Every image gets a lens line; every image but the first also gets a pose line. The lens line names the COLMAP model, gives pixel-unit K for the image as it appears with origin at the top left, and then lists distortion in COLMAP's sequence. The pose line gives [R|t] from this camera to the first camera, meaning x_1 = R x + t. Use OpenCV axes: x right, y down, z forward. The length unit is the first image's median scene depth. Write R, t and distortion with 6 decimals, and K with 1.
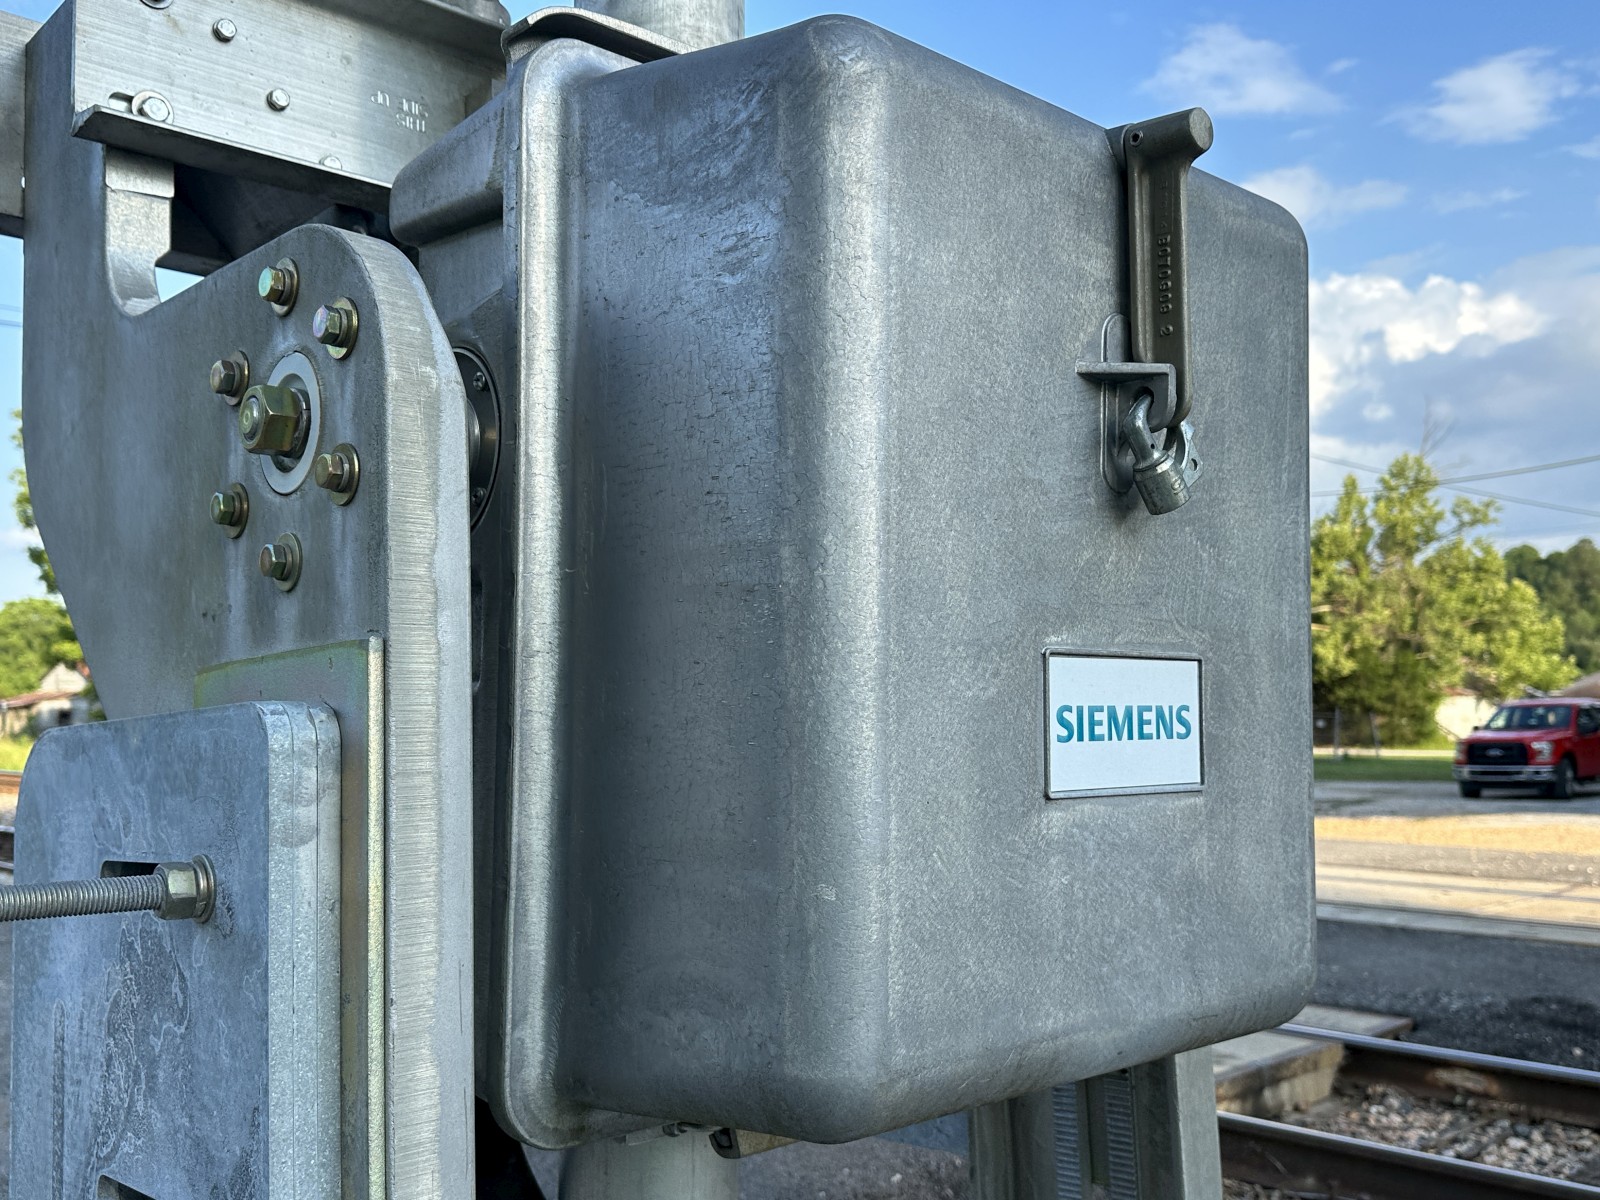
lens RADIAL K [[1514.2, 0, 806.8], [0, 1514.2, 612.7], [0, 0, 1]] dist [-0.006084, 0.000000]
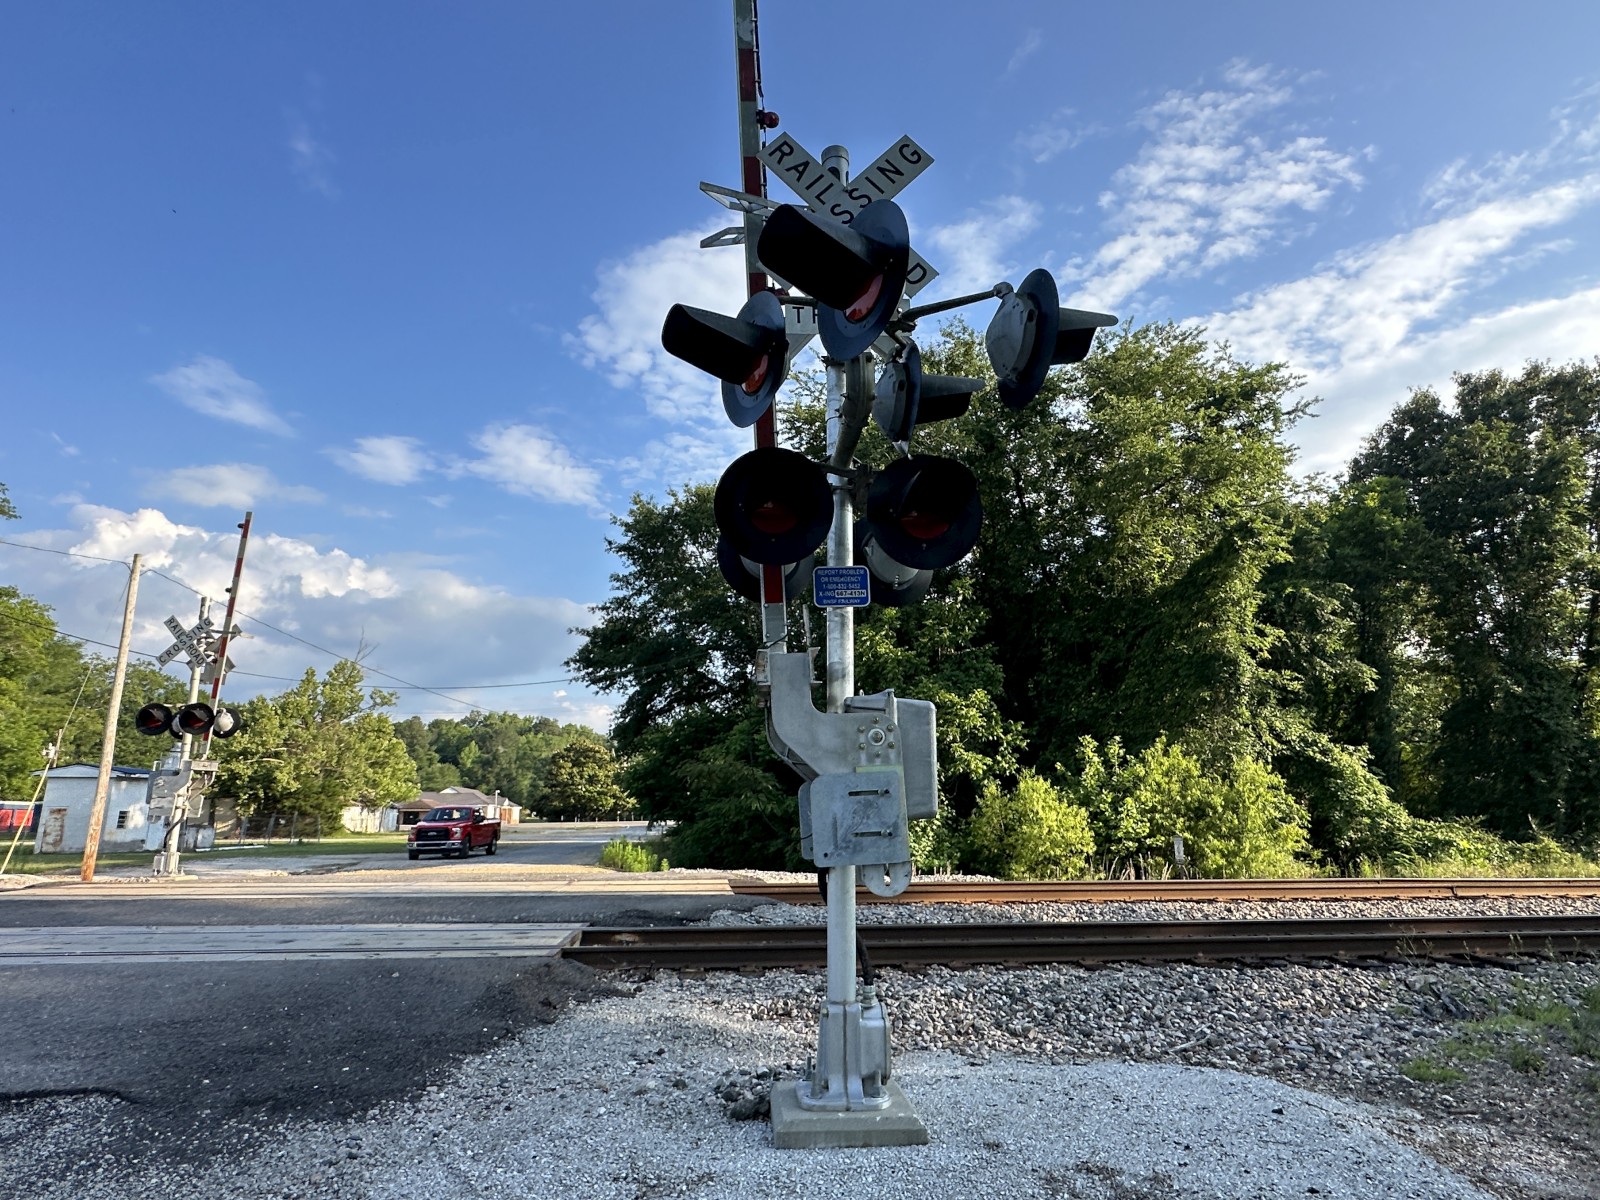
lens RADIAL K [[889.0, 0, 801.8], [0, 889.0, 606.1], [0, 0, 1]] dist [-0.005972, 0.002732]
pose [[0.624454, 0.178540, 0.760382, -0.054018], [-0.047985, 0.980454, -0.190807, 0.001935], [-0.779587, 0.082663, 0.620815, -0.020373]]
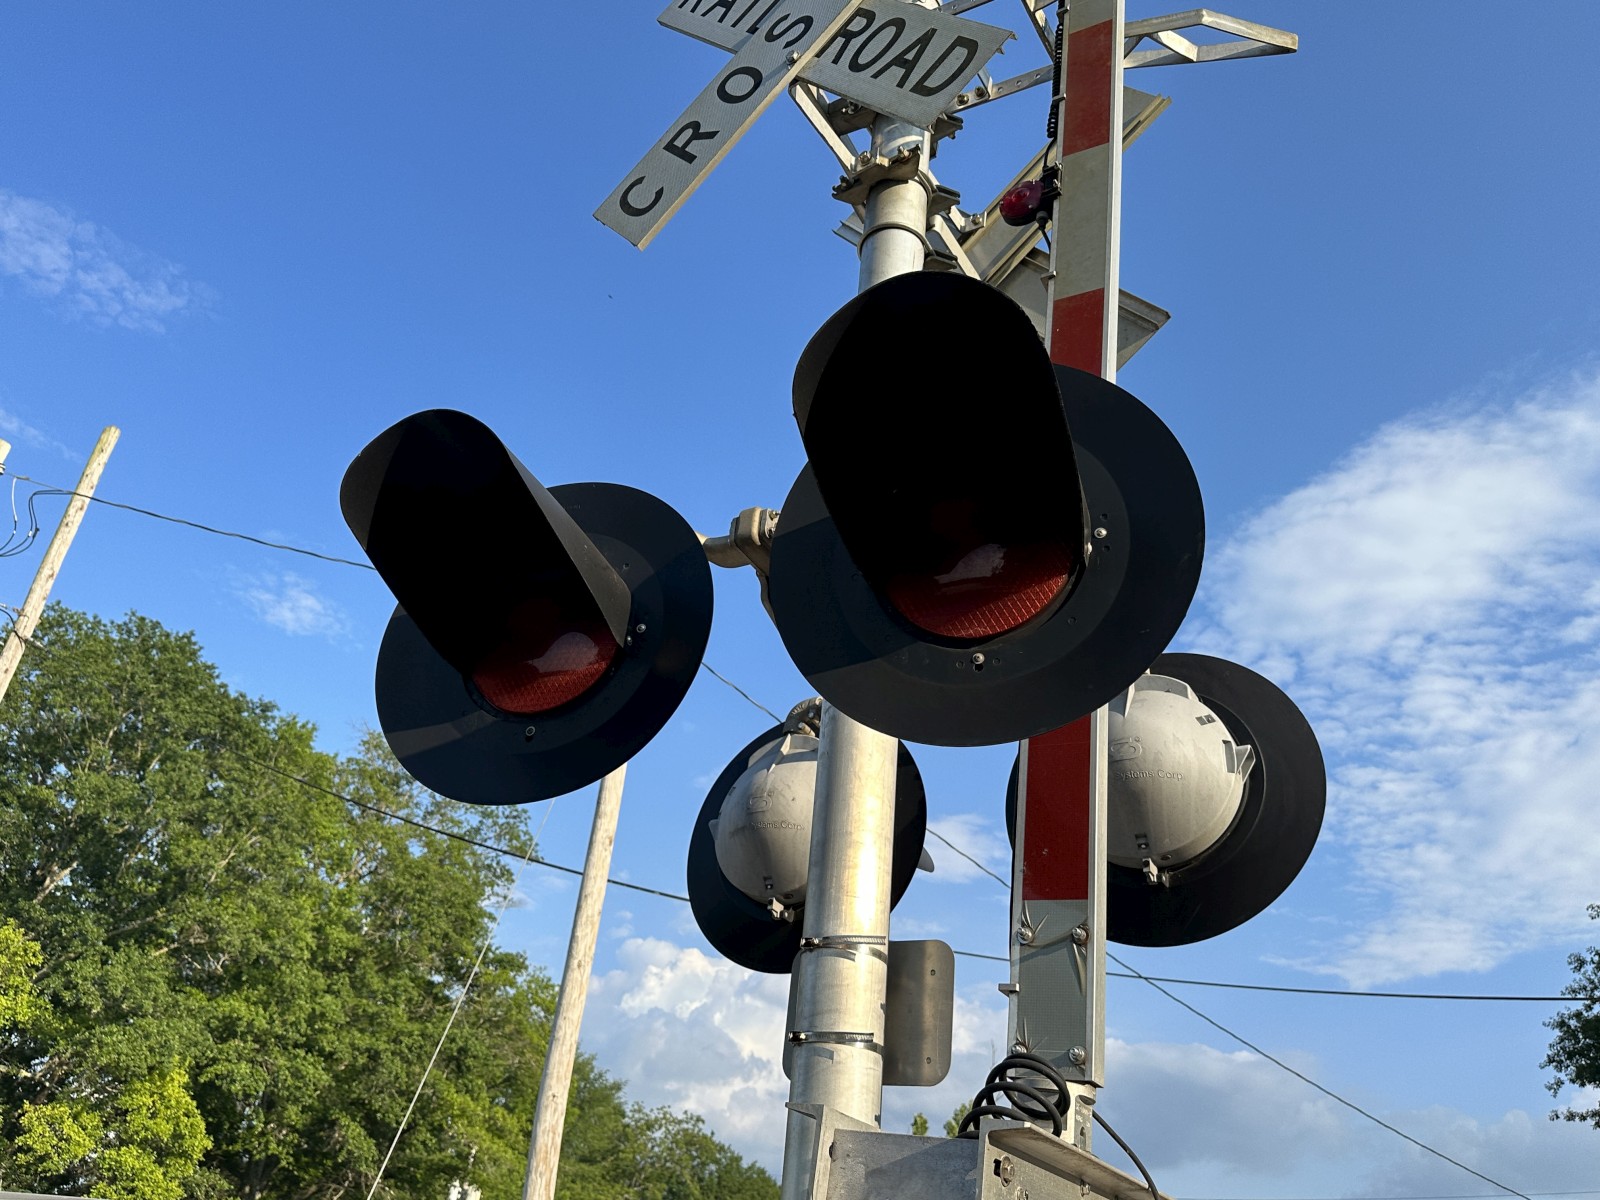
lens RADIAL K [[1267.3, 0, 784.2], [0, 1267.3, 613.0], [0, 0, 1]] dist [0.016213, -0.021859]
pose [[0.940515, 0.250241, 0.229806, 0.018277], [-0.123162, 0.881504, -0.455831, 0.007065], [-0.316642, 0.400412, 0.859888, 0.223694]]
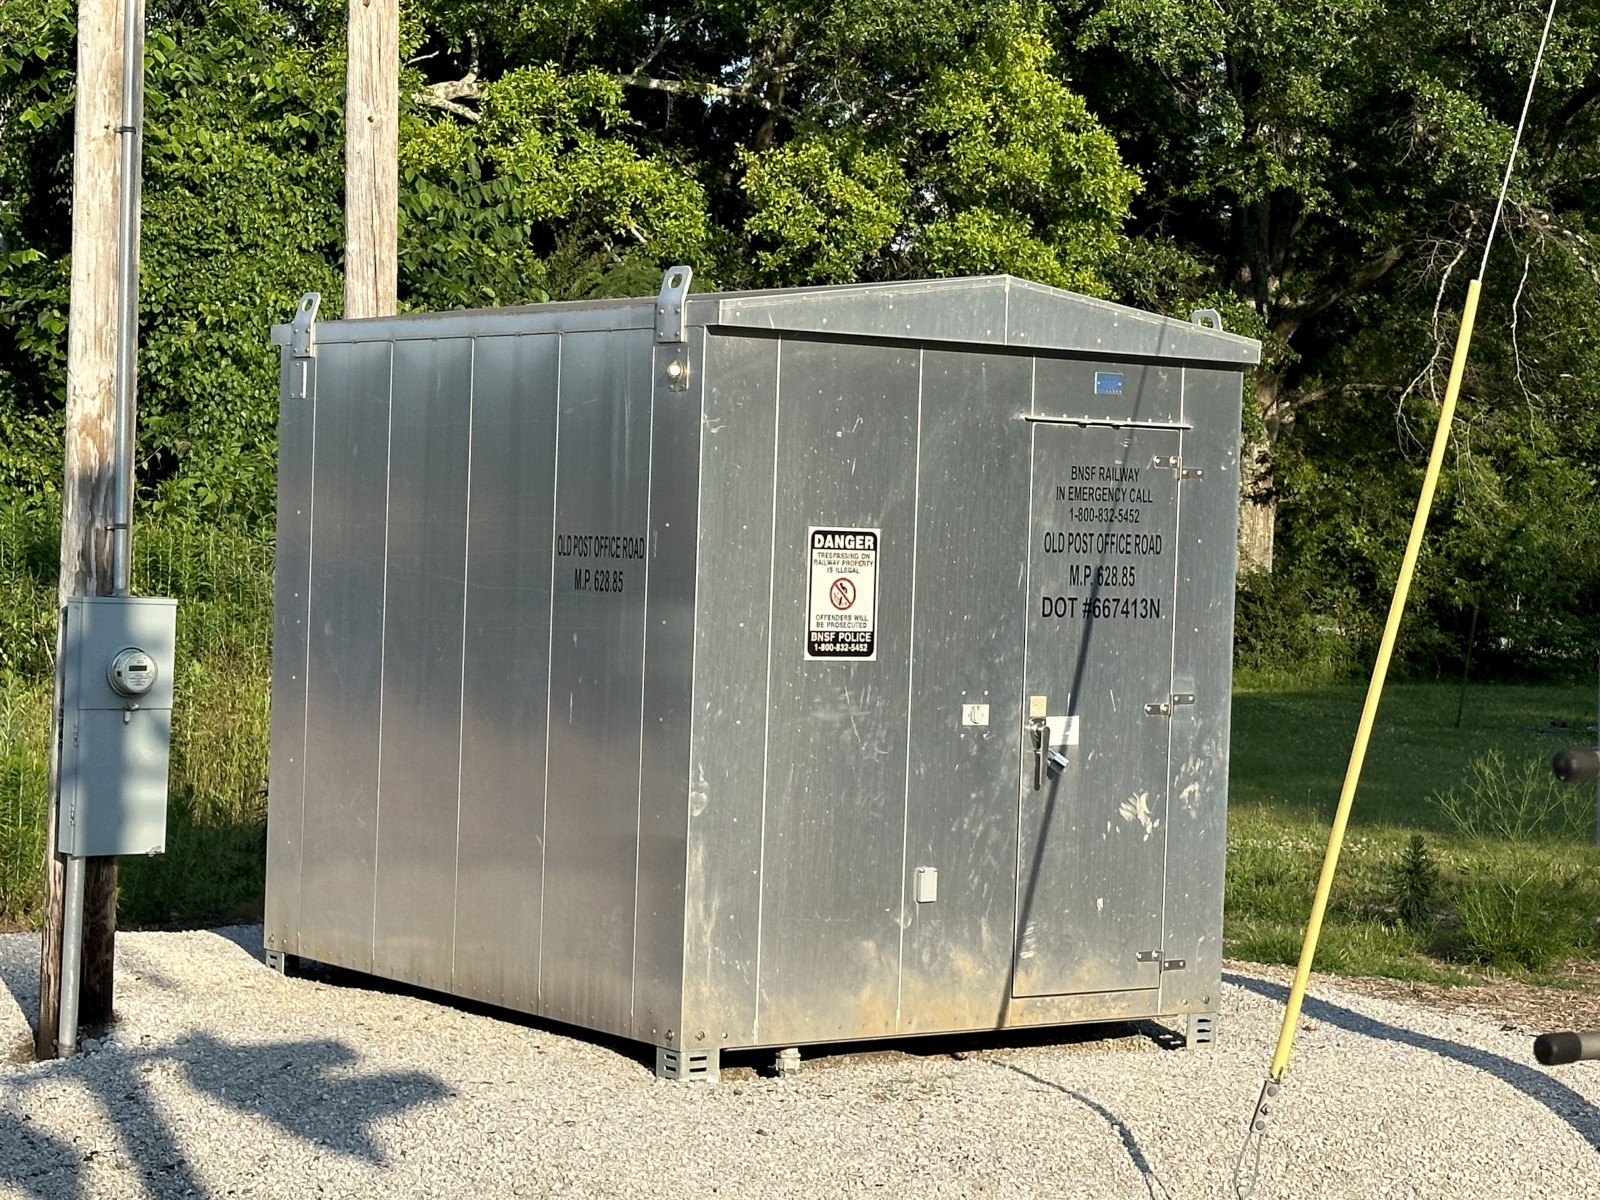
lens RADIAL K [[3486.3, 0, 844.8], [0, 3486.3, 615.9], [0, 0, 1]] dist [0.166264, 0.000000]
pose [[0.987056, 0.034708, -0.156578, 0.019065], [-0.020349, 0.995515, 0.092393, 0.010112], [0.159082, -0.088011, 0.983335, 0.213696]]
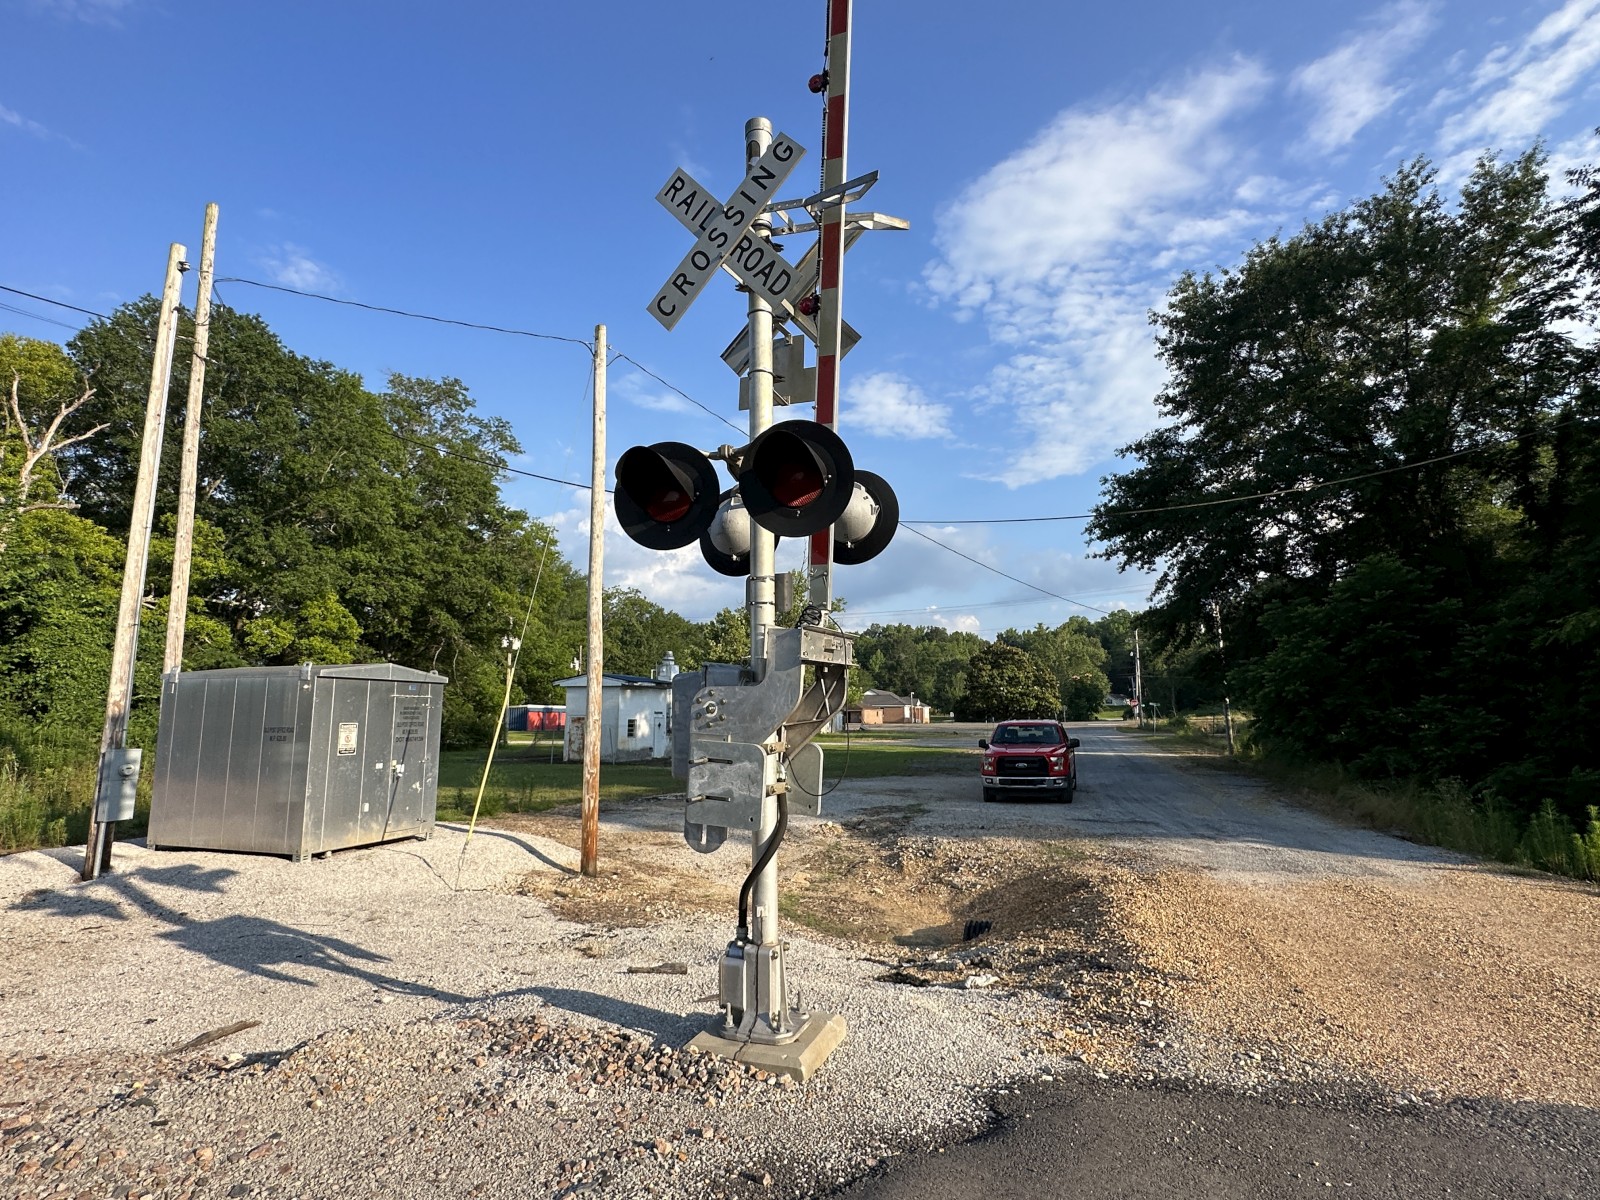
lens RADIAL K [[798.4, 0, 794.3], [0, 798.4, 603.7], [0, 0, 1]] dist [-0.000038, 0.000410]
pose [[0.899113, 0.059457, 0.433659, 0.002803], [-0.027832, 0.996492, -0.078919, 0.007554], [-0.436830, 0.058887, 0.897614, 0.192565]]
